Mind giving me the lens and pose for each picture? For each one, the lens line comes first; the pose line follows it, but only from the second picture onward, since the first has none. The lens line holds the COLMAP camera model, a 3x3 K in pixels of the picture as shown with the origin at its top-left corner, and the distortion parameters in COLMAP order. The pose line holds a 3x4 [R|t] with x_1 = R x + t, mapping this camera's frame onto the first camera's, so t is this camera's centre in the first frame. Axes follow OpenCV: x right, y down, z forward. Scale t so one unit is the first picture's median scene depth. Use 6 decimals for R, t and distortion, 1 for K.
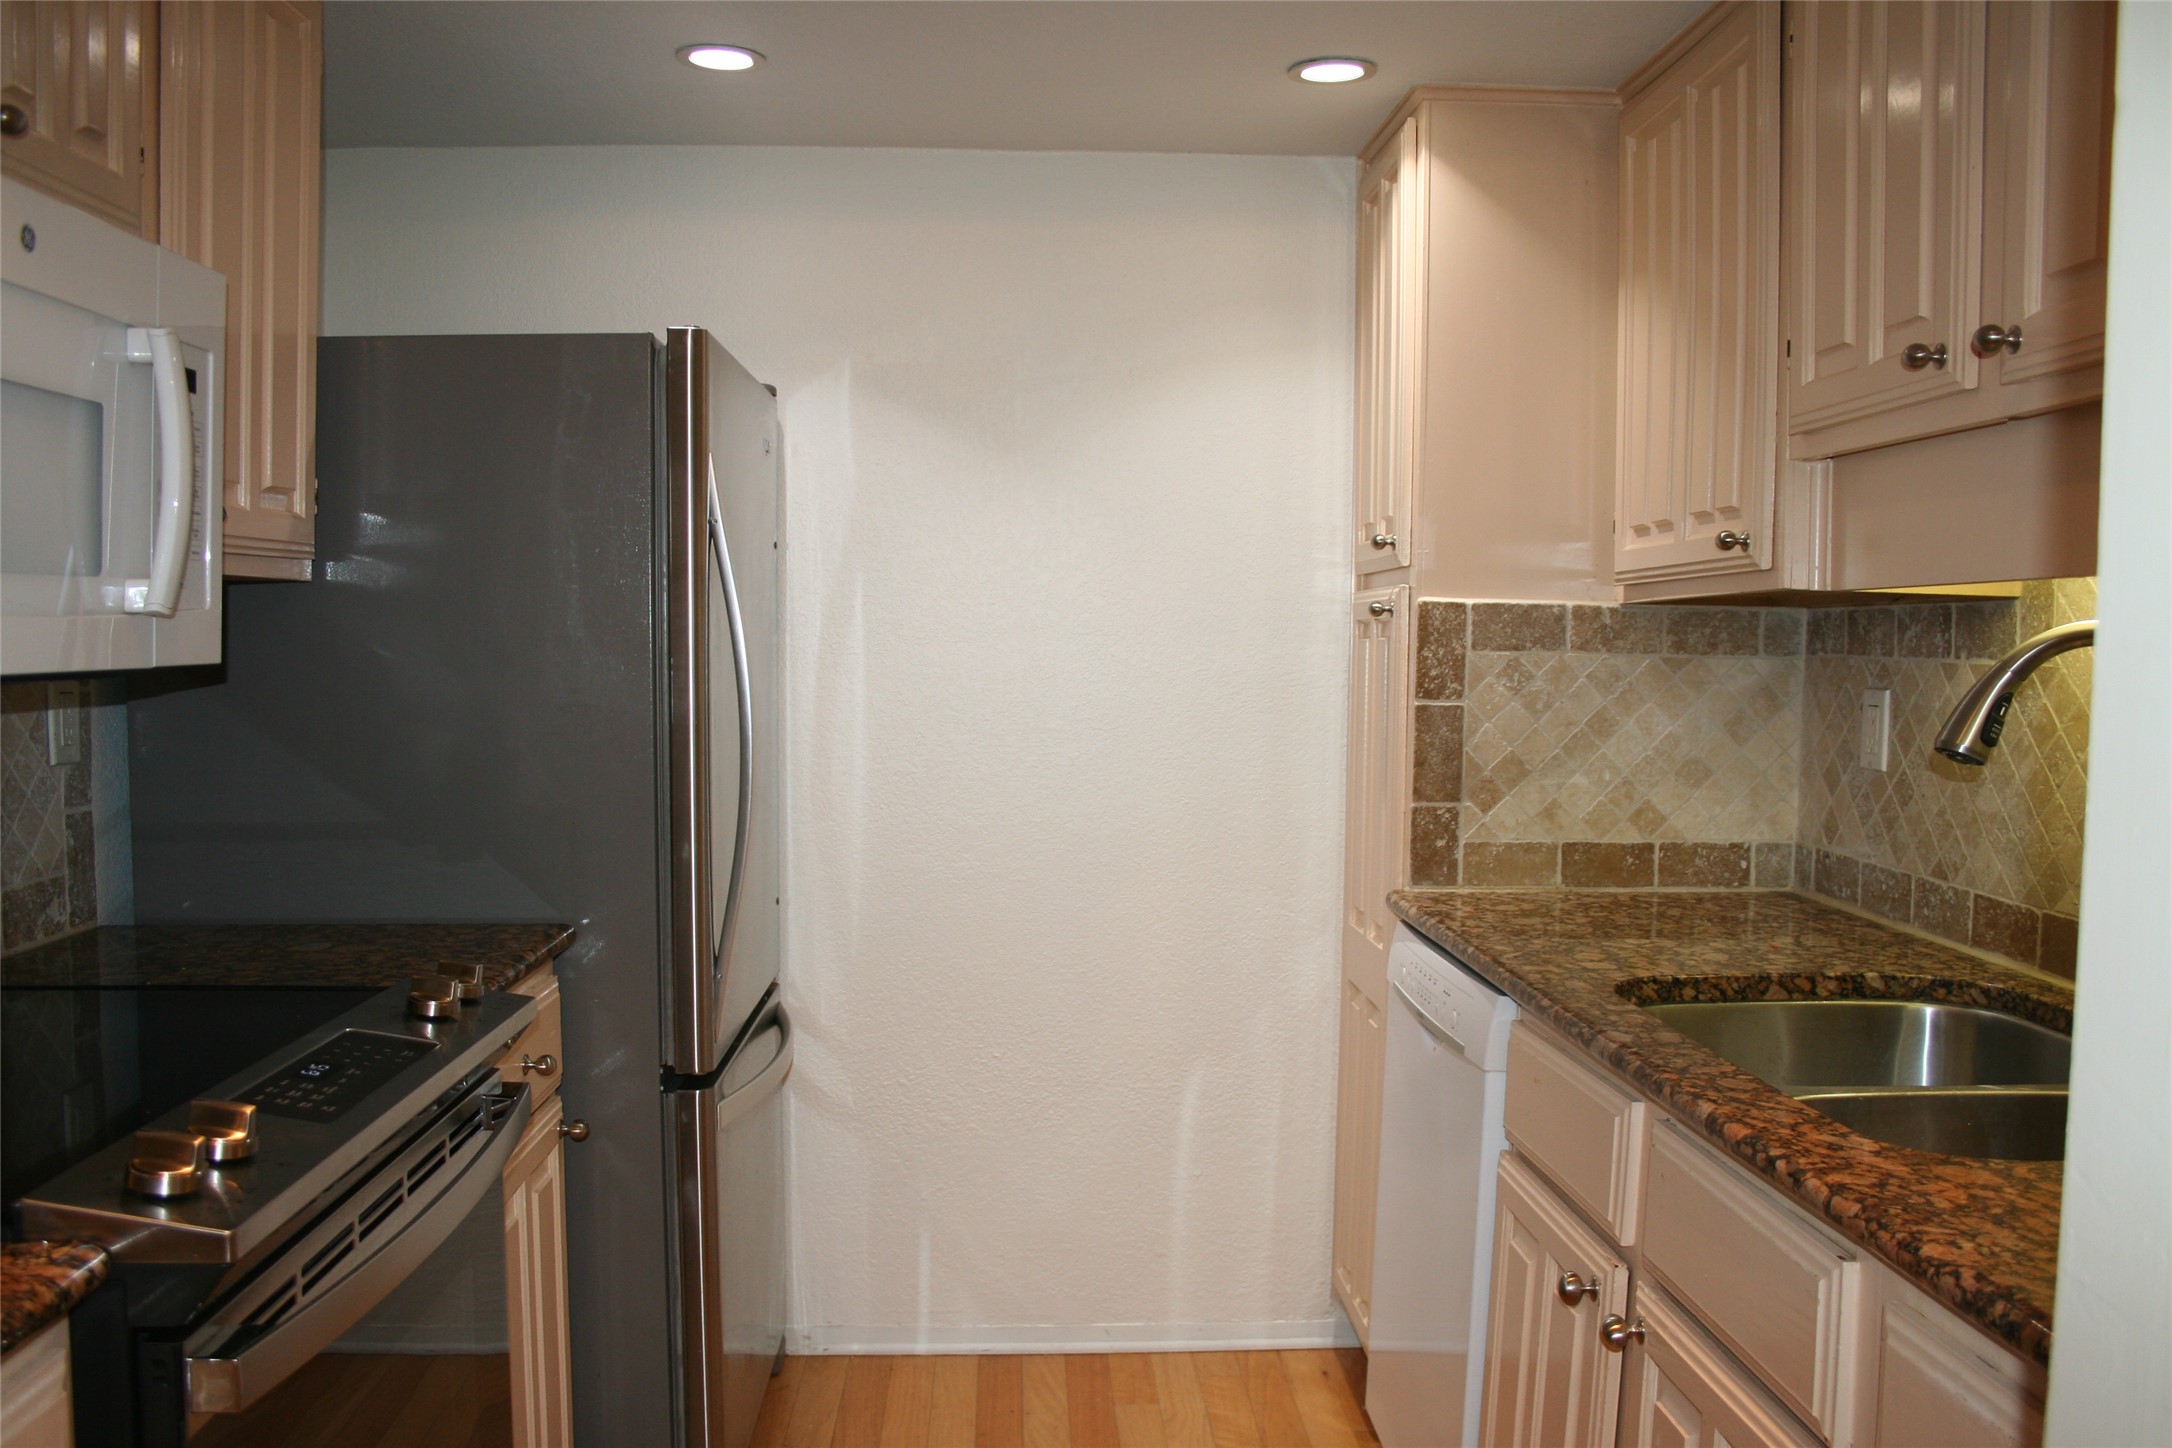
lens RADIAL K [[1762.0, 0, 1052.6], [0, 1762.0, 749.2], [0, 0, 1]] dist [-0.178421, 0.115850]
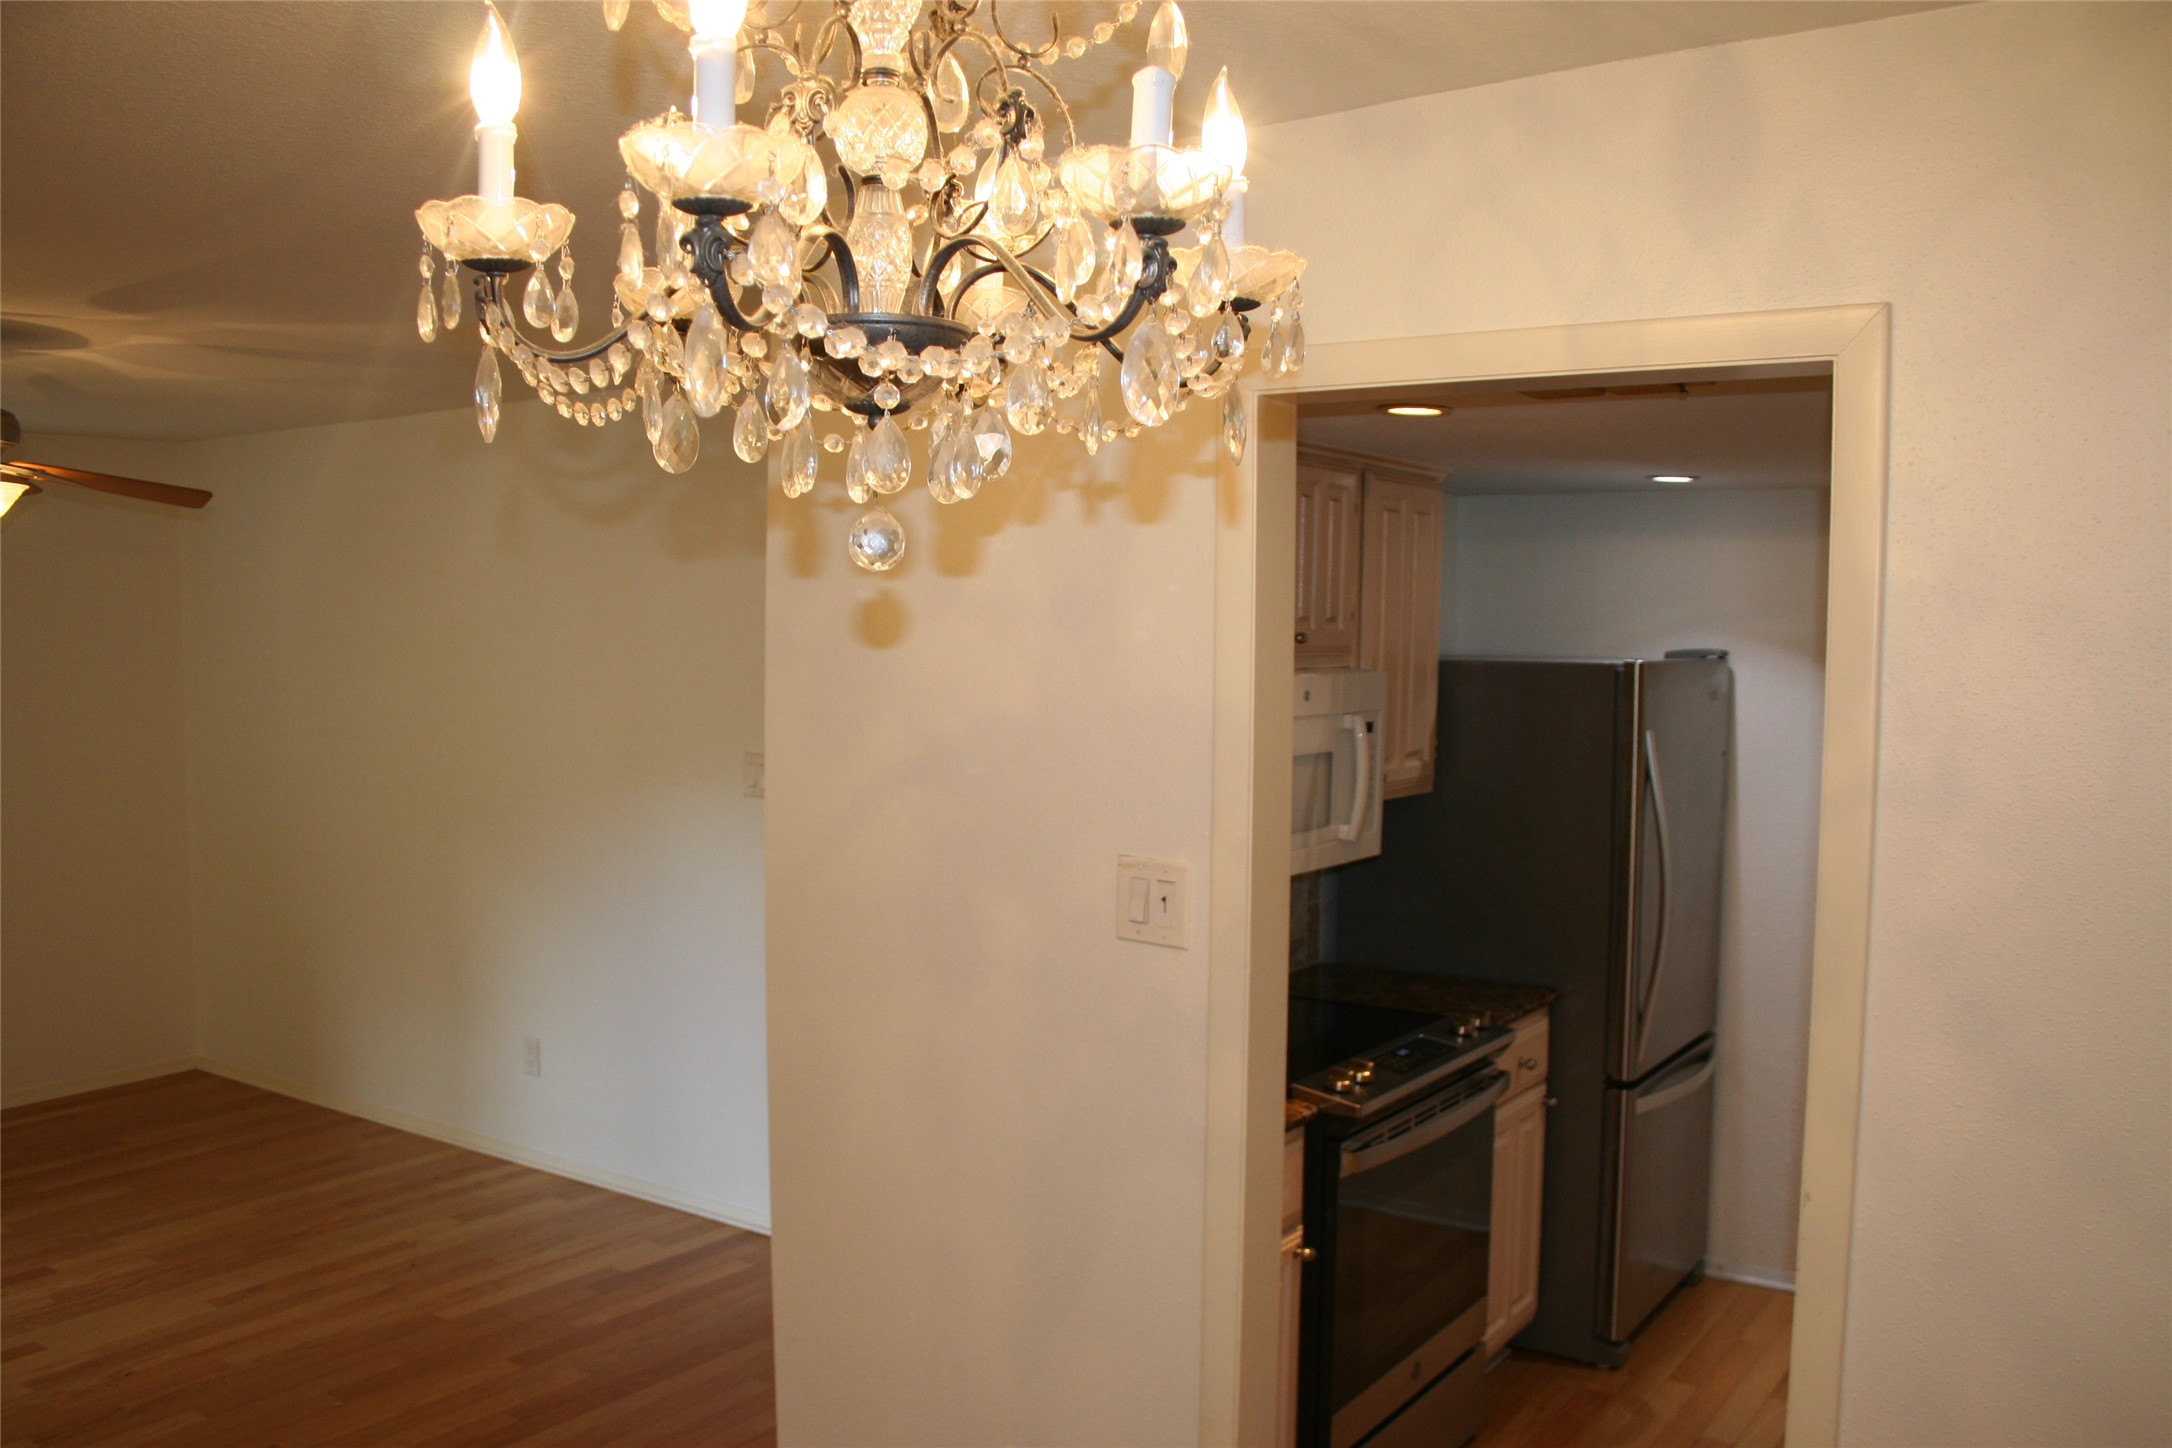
lens RADIAL K [[1762.0, 0, 1052.6], [0, 1762.0, 749.2], [0, 0, 1]] dist [-0.178421, 0.115850]
pose [[0.787744, 0.040320, -0.614682, 0.562961], [-0.040194, 0.999093, 0.014024, -0.212750], [0.614690, 0.013659, 0.788650, -1.045704]]
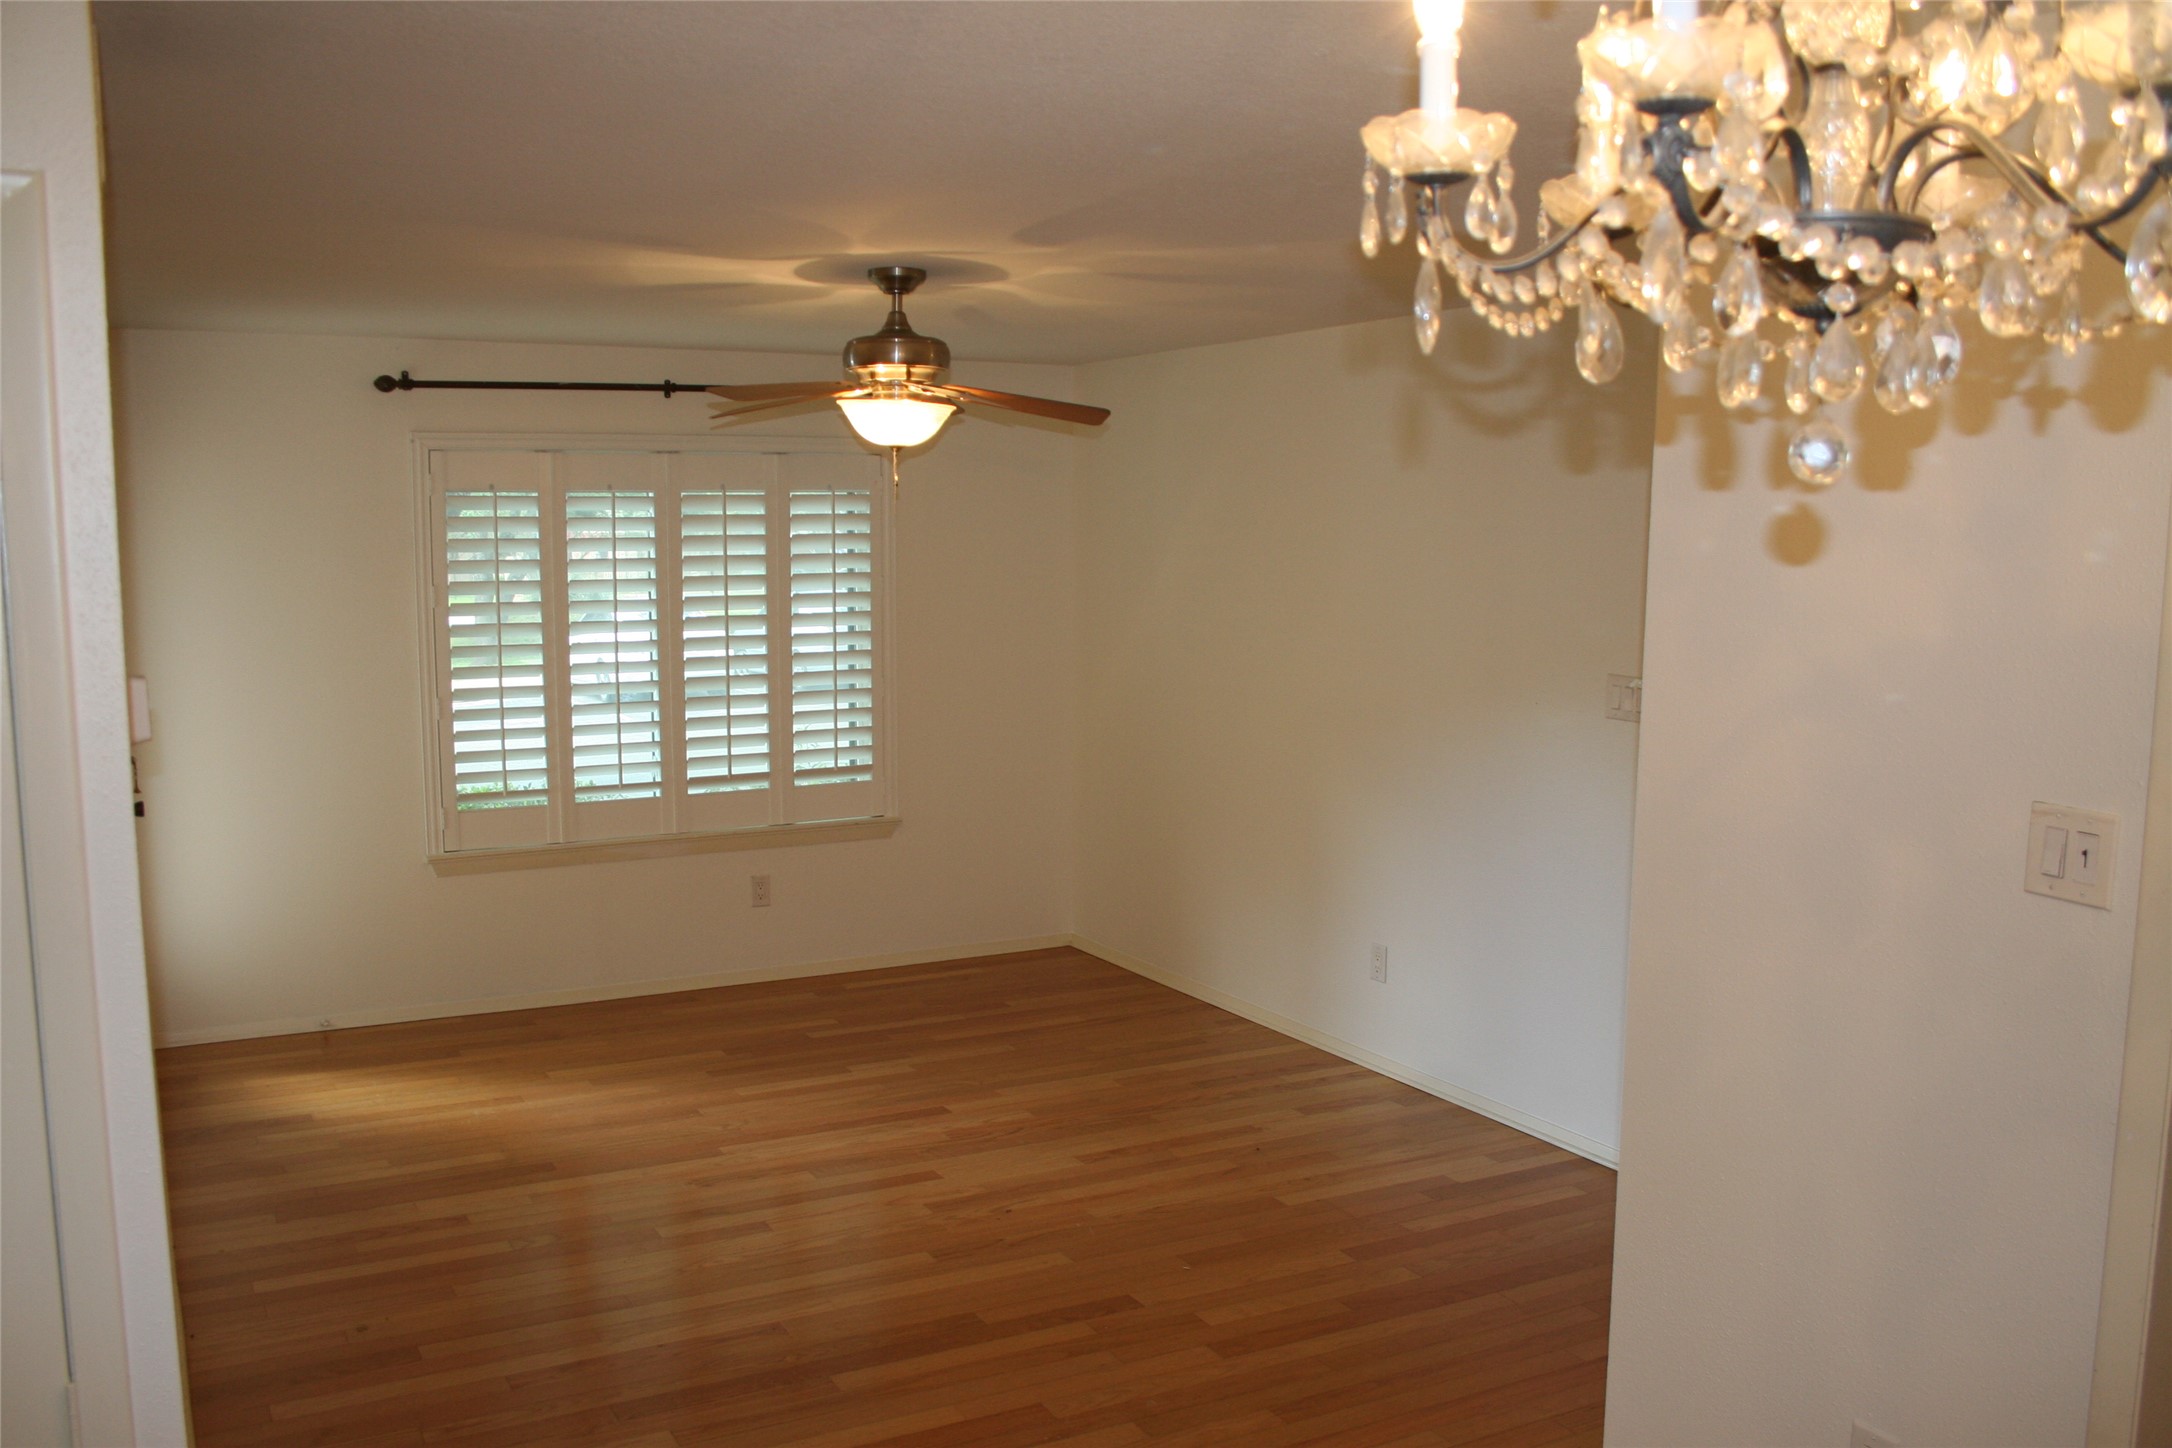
lens RADIAL K [[1762.0, 0, 1052.6], [0, 1762.0, 749.2], [0, 0, 1]] dist [-0.178421, 0.115850]
pose [[0.409634, 0.105788, -0.906095, 0.550472], [-0.063433, 0.994152, 0.087392, -0.207809], [0.910042, 0.021677, 0.413949, -1.073388]]
